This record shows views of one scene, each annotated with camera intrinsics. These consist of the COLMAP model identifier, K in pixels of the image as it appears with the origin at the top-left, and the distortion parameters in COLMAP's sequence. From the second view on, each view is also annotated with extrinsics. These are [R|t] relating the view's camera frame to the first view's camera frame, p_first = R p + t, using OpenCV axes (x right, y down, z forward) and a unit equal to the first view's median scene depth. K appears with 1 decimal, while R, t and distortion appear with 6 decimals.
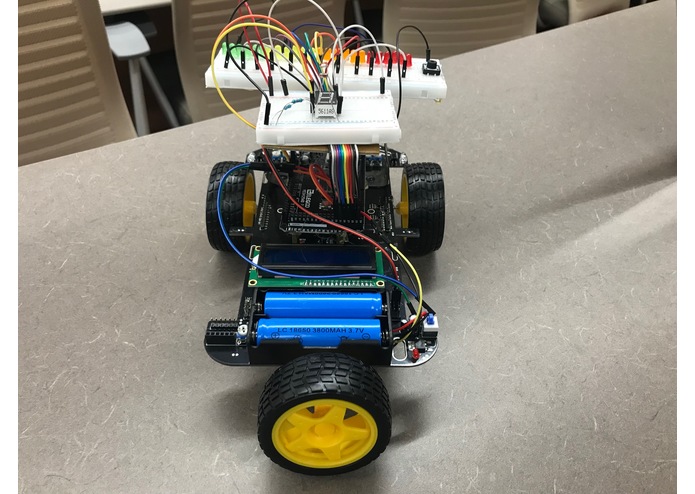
lens RADIAL K [[548.1, 0, 347.5], [0, 548.1, 247.0], [0, 0, 1]] dist [0.006982, 0.006931]
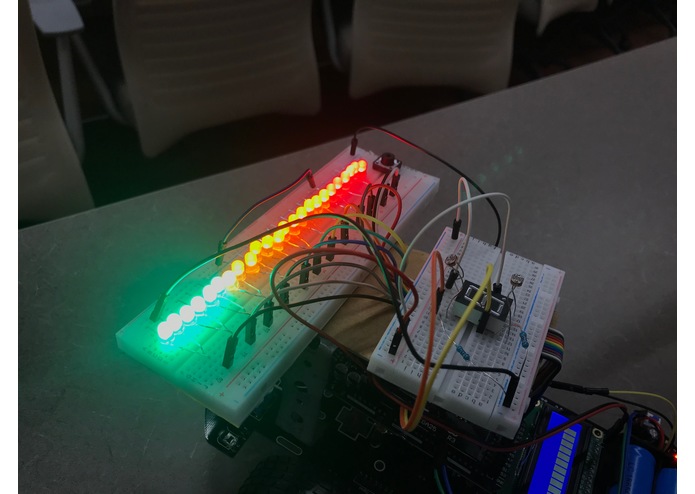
lens RADIAL K [[548.8, 0, 347.5], [0, 548.8, 247.0], [0, 0, 1]] dist [-0.003204, 0.001913]
pose [[0.991921, 0.037553, 0.121174, -0.112992], [-0.046003, 0.996644, 0.067708, -0.220391], [-0.118225, -0.072735, 0.990319, 0.235770]]
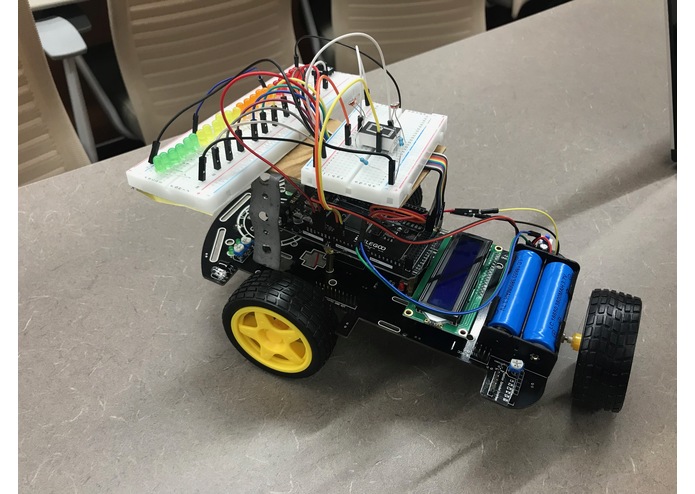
lens RADIAL K [[548.1, 0, 347.5], [0, 548.1, 247.0], [0, 0, 1]] dist [0.006982, 0.006931]
pose [[0.993966, -0.064808, 0.088494, -0.058947], [0.061642, 0.997373, 0.038052, -0.070808], [-0.090728, -0.032367, 0.995350, 0.061994]]
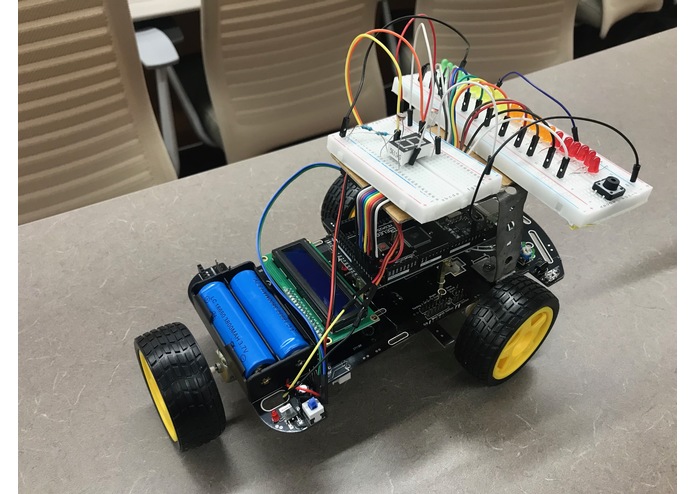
lens RADIAL K [[548.1, 0, 347.5], [0, 548.1, 247.0], [0, 0, 1]] dist [0.006982, 0.006931]
pose [[0.999893, 0.002395, -0.014459, -0.109059], [-0.002187, 0.999895, 0.014353, -0.093746], [0.014492, -0.014319, 0.999792, 0.086289]]
